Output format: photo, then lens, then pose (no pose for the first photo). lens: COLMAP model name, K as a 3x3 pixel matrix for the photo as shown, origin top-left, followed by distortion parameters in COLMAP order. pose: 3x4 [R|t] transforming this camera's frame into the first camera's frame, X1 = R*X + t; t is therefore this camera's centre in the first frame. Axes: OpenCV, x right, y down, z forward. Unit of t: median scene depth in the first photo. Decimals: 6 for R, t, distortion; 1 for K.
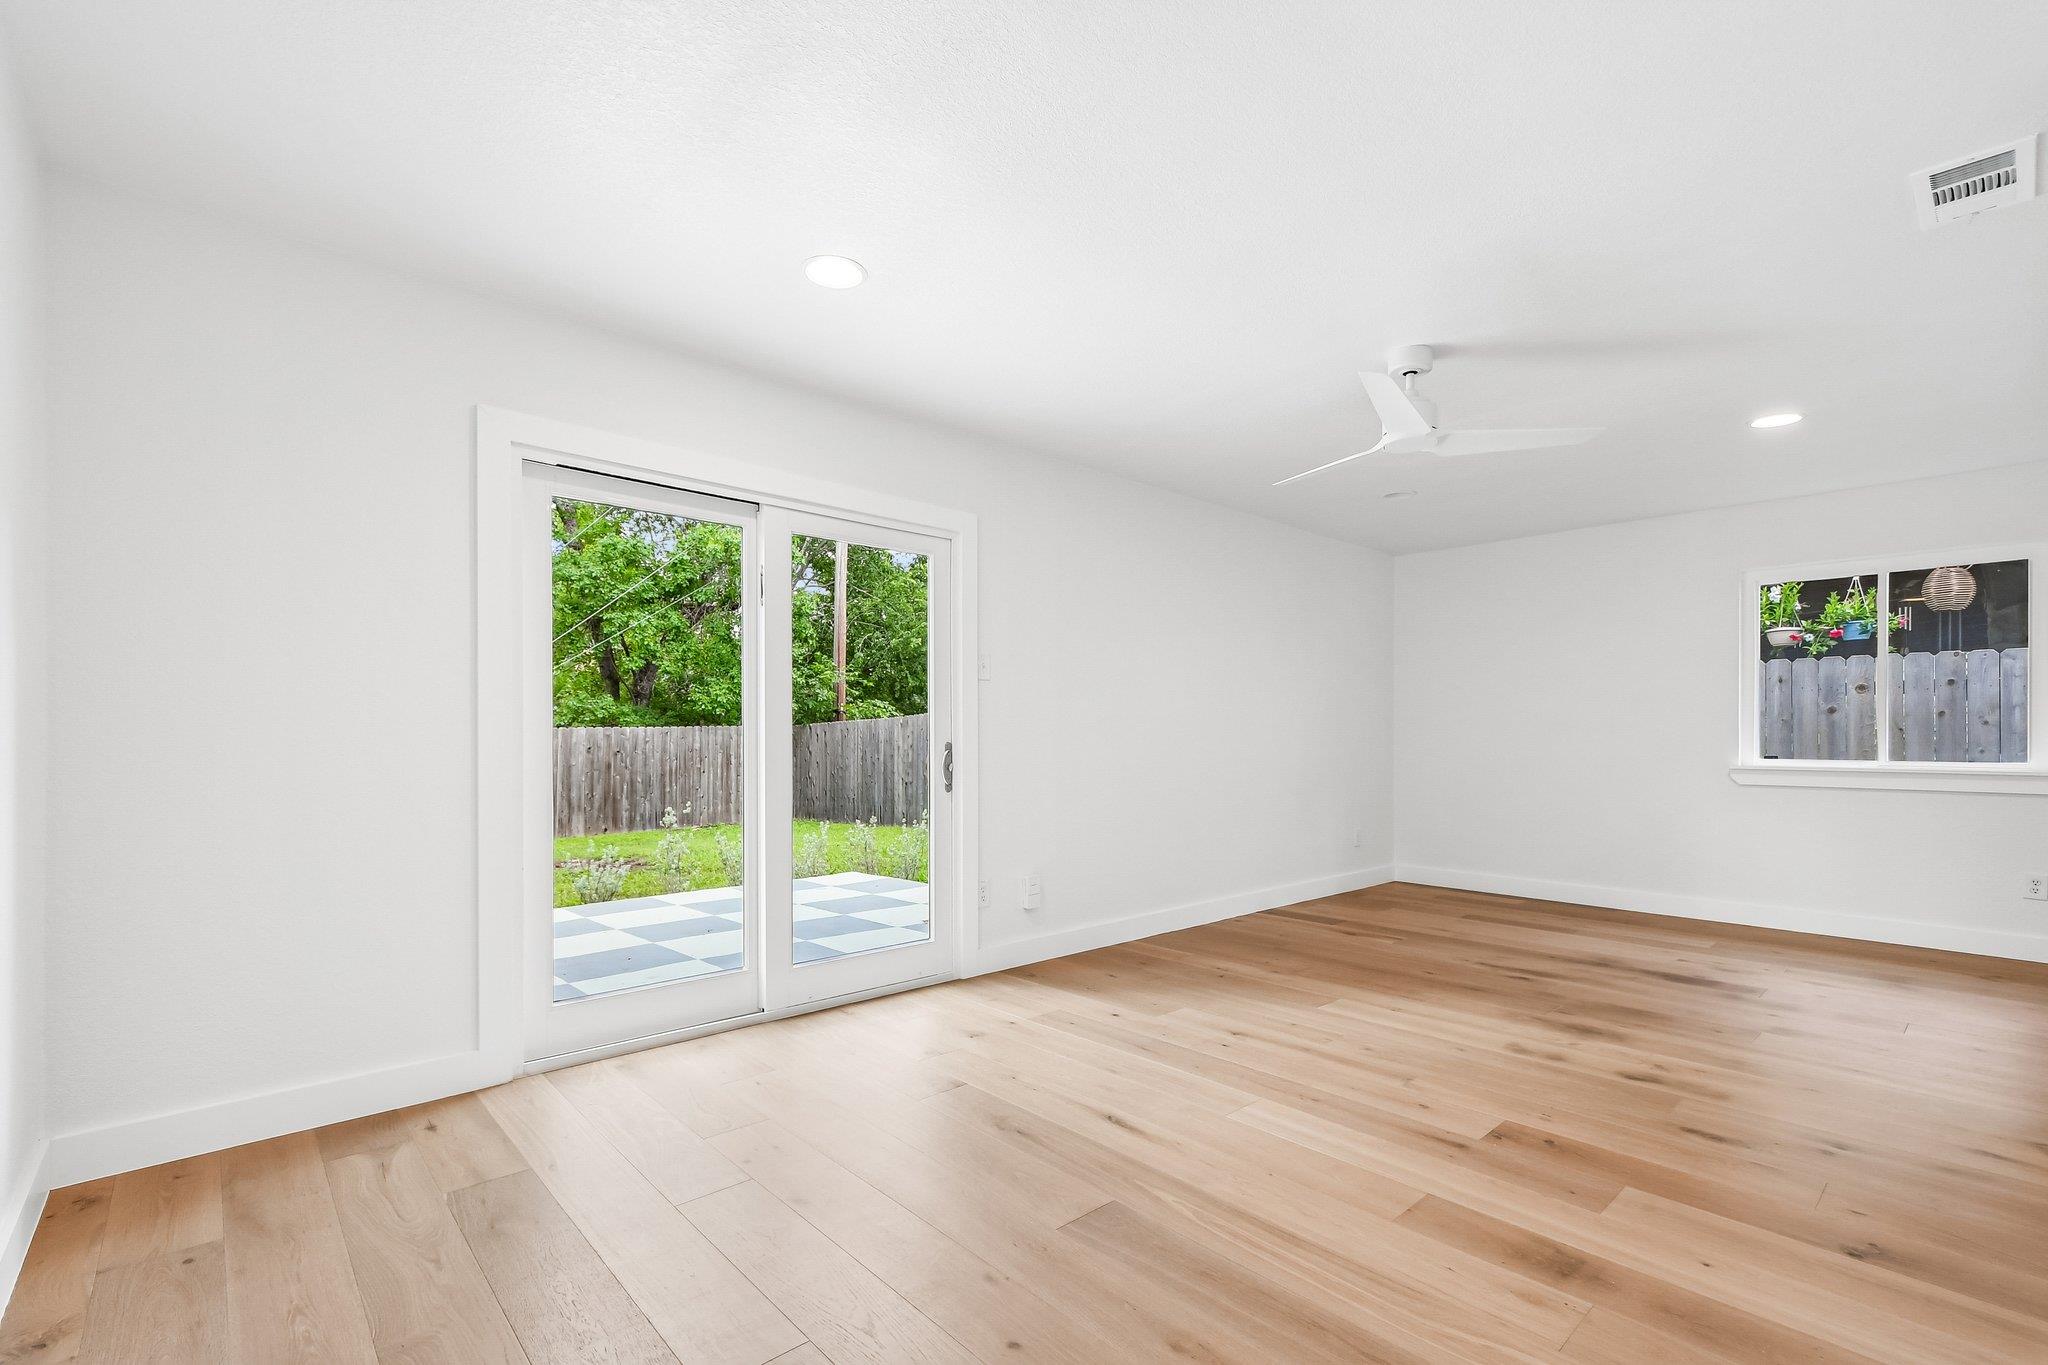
lens RADIAL K [[903.0, 0, 1021.1], [0, 903.0, 740.7], [0, 0, 1]] dist [0.006270, -0.000768]
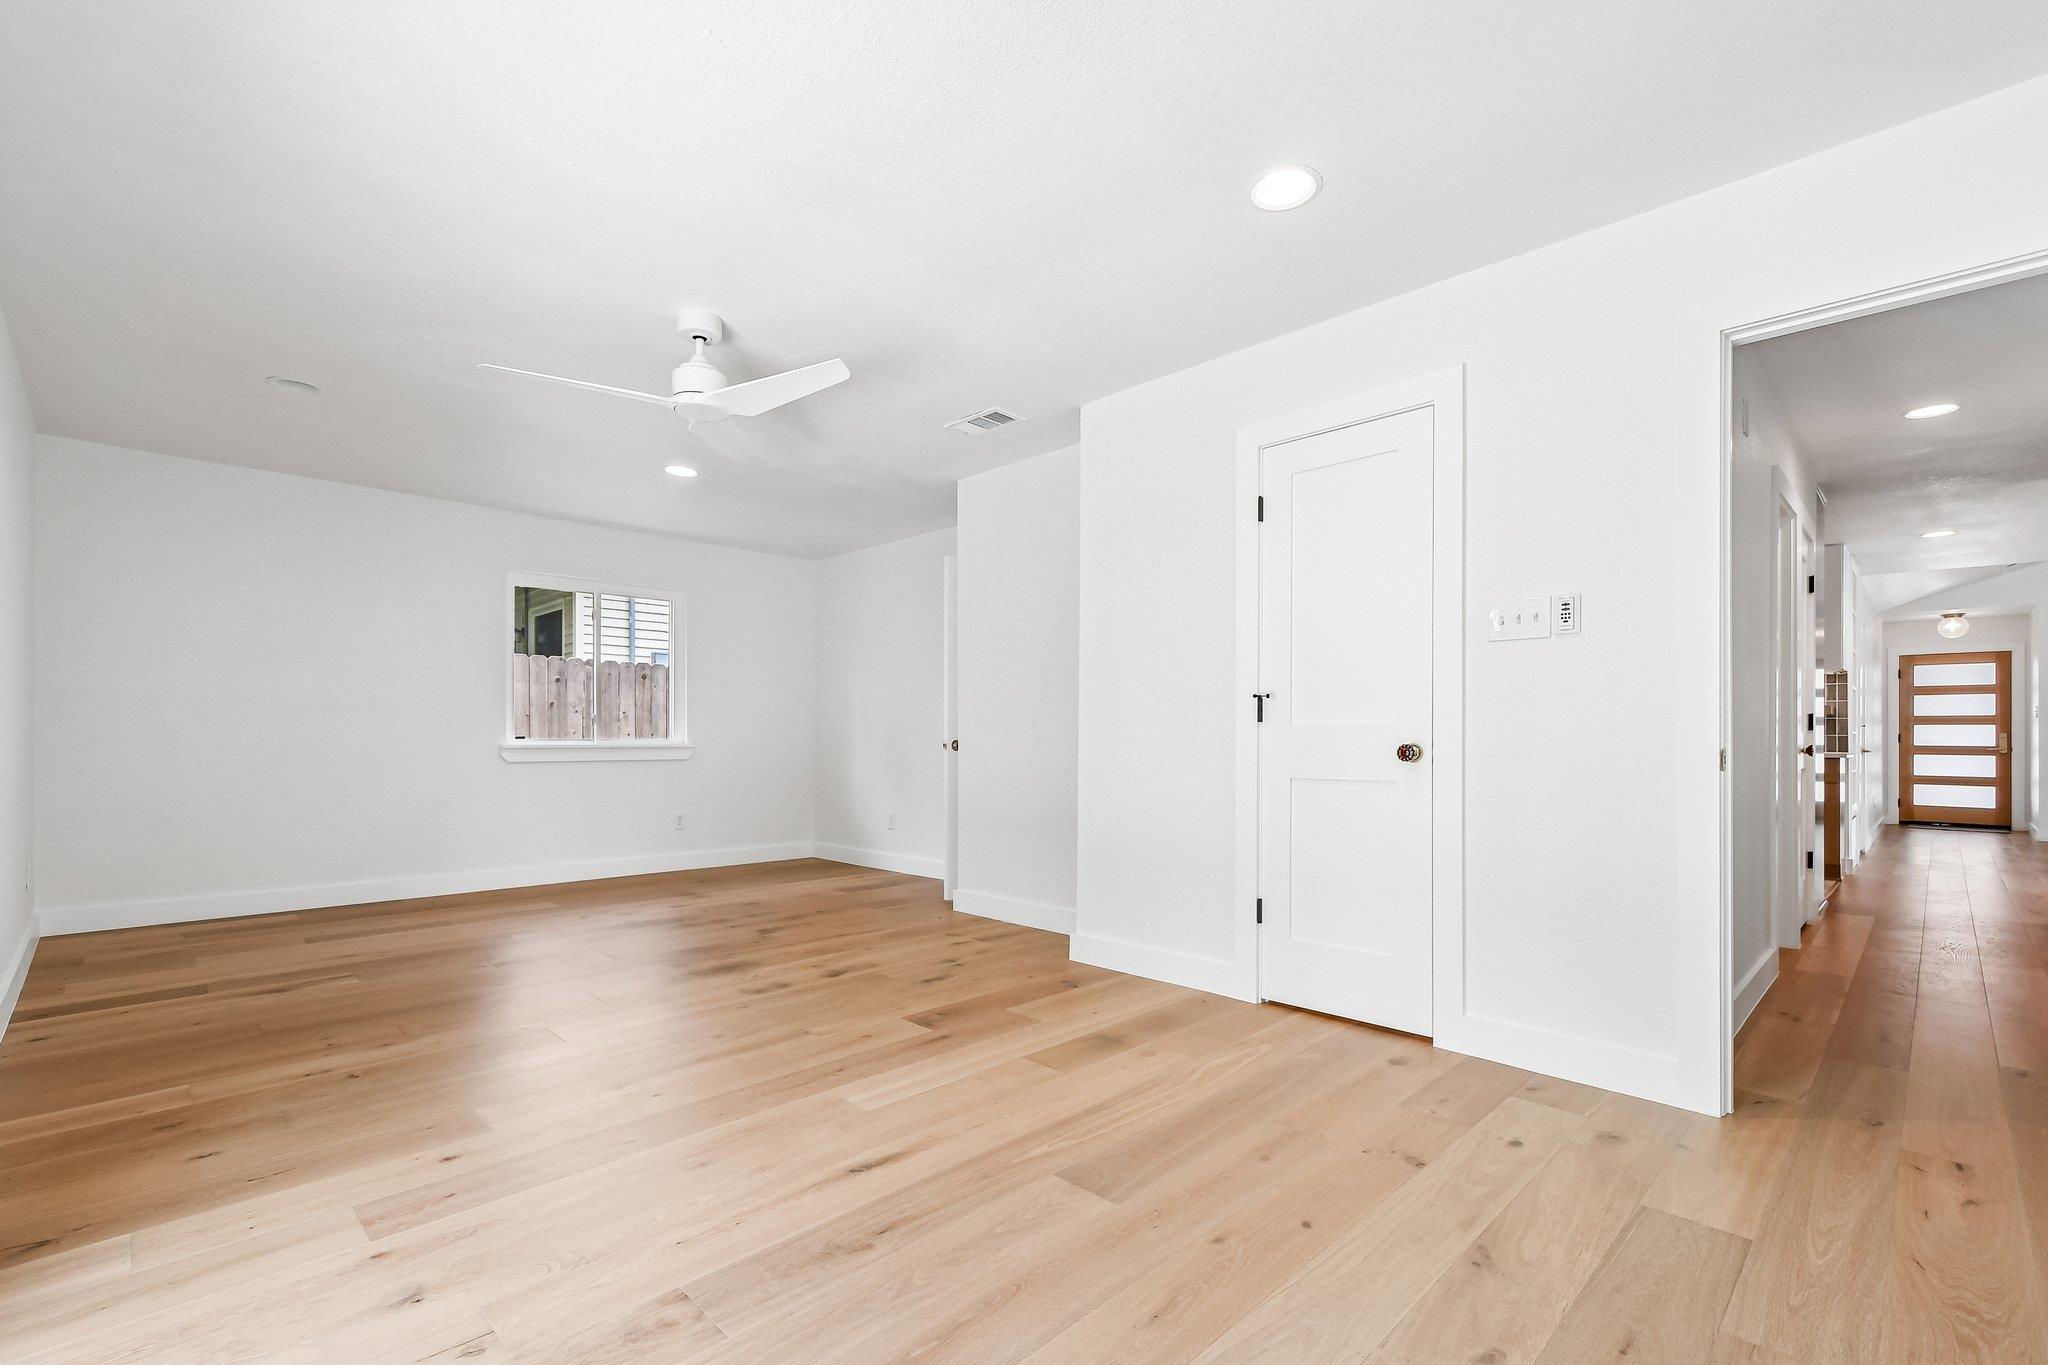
lens RADIAL K [[901.7, 0, 1015.4], [0, 901.7, 730.0], [0, 0, 1]] dist [0.004623, 0.000709]
pose [[-0.041935, 0.002008, 0.999118, -0.618354], [-0.000050, 0.999998, -0.002012, 0.018496], [-0.999120, -0.000134, -0.041935, 0.762337]]
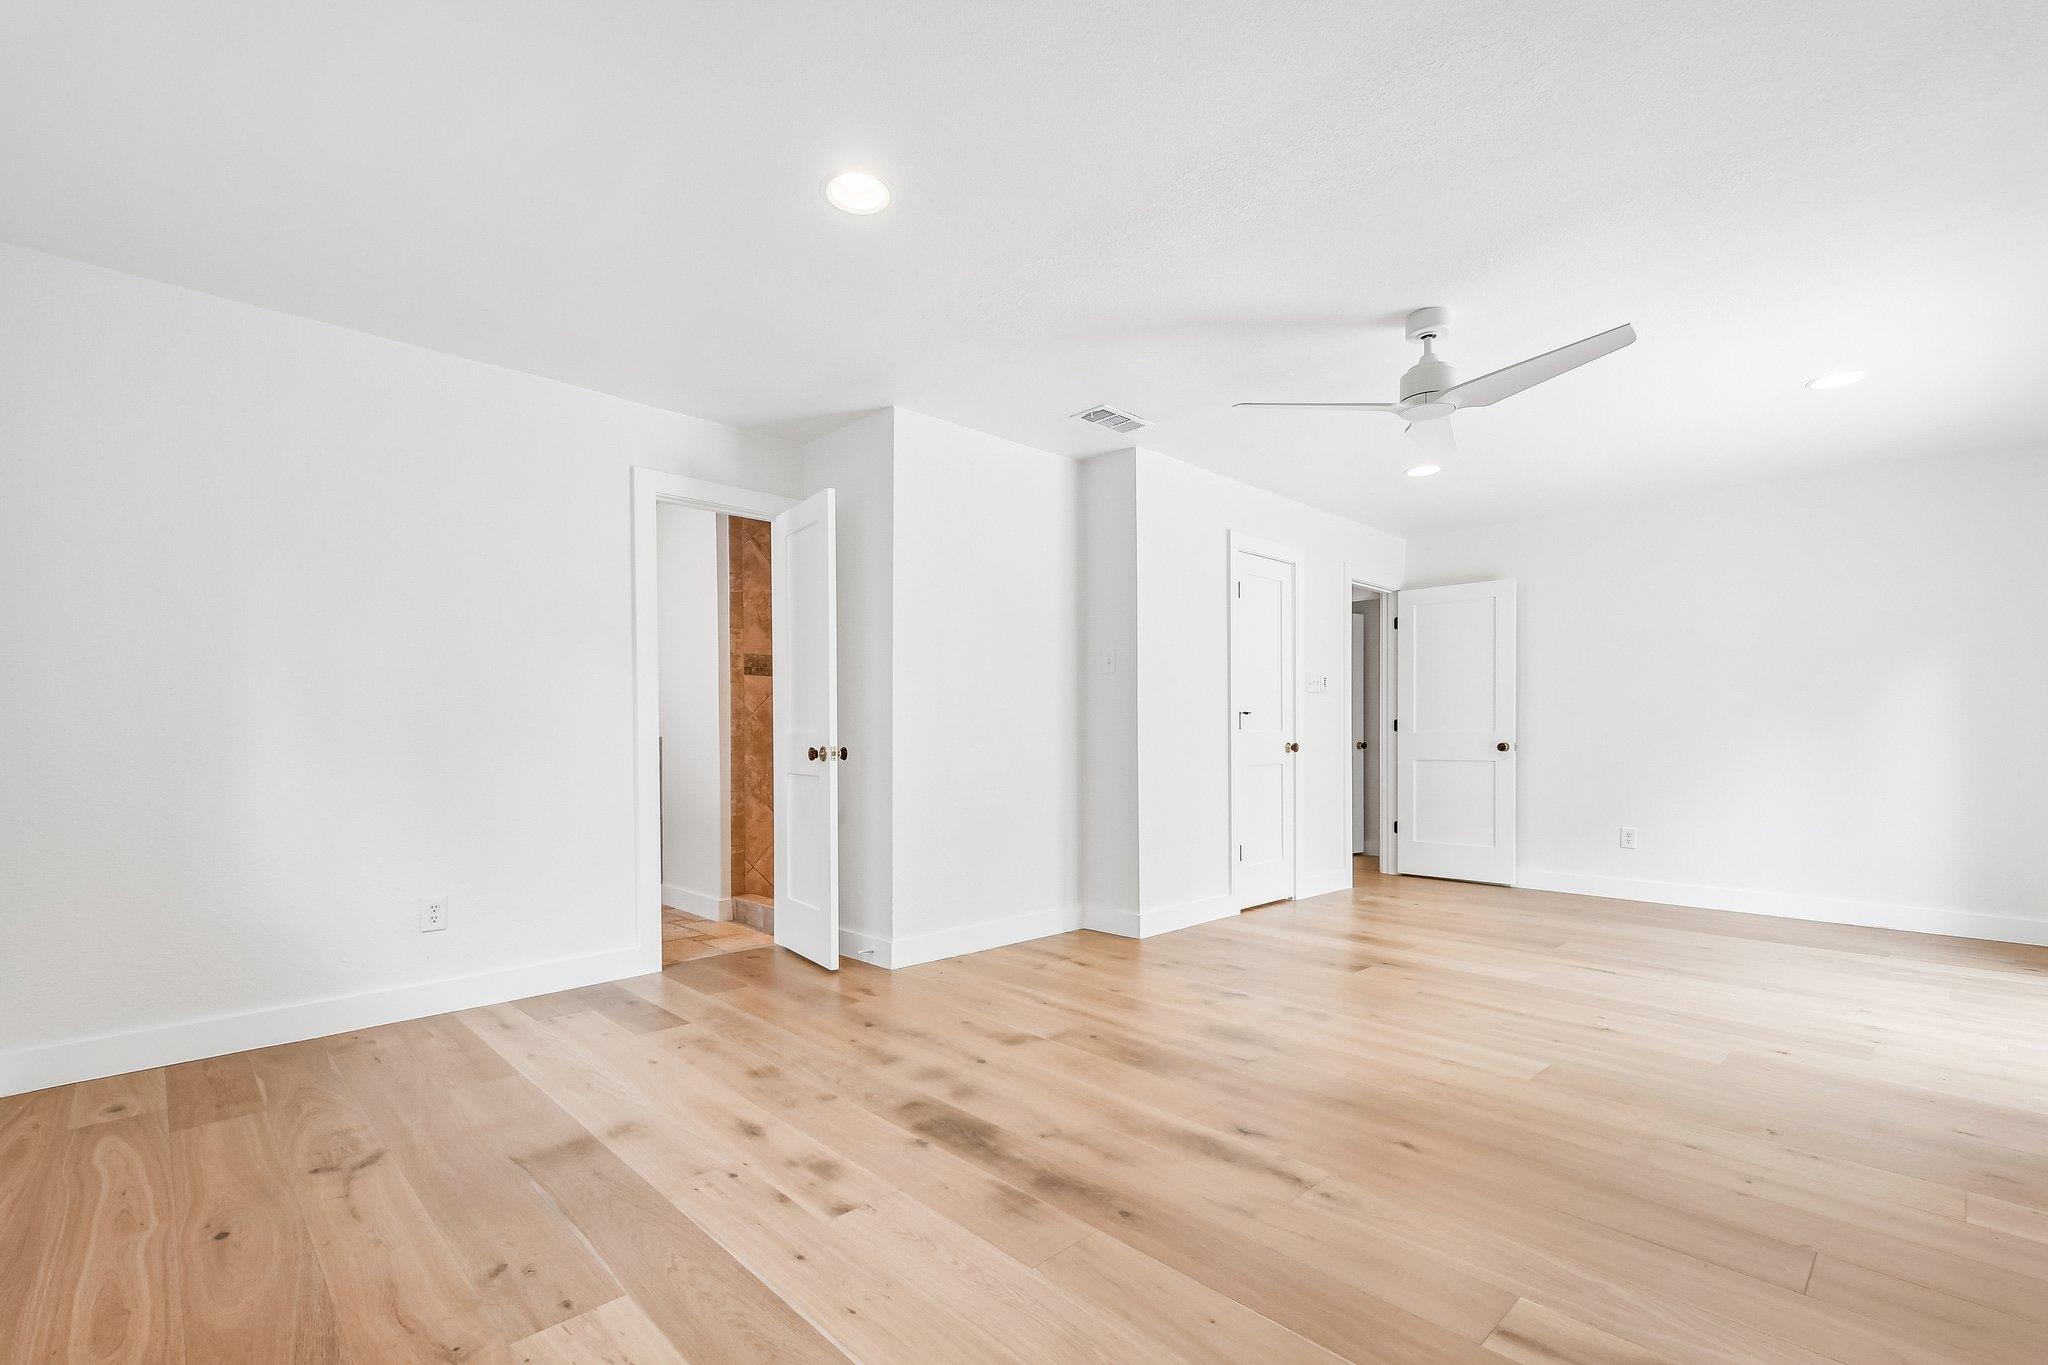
lens RADIAL K [[909.1, 0, 1019.4], [0, 909.1, 757.0], [0, 0, 1]] dist [0.010638, 0.000118]
pose [[-0.999619, -0.000800, -0.027601, 0.974760], [-0.001461, 0.999712, 0.023946, 0.017793], [0.027574, 0.023977, -0.999332, 2.141953]]
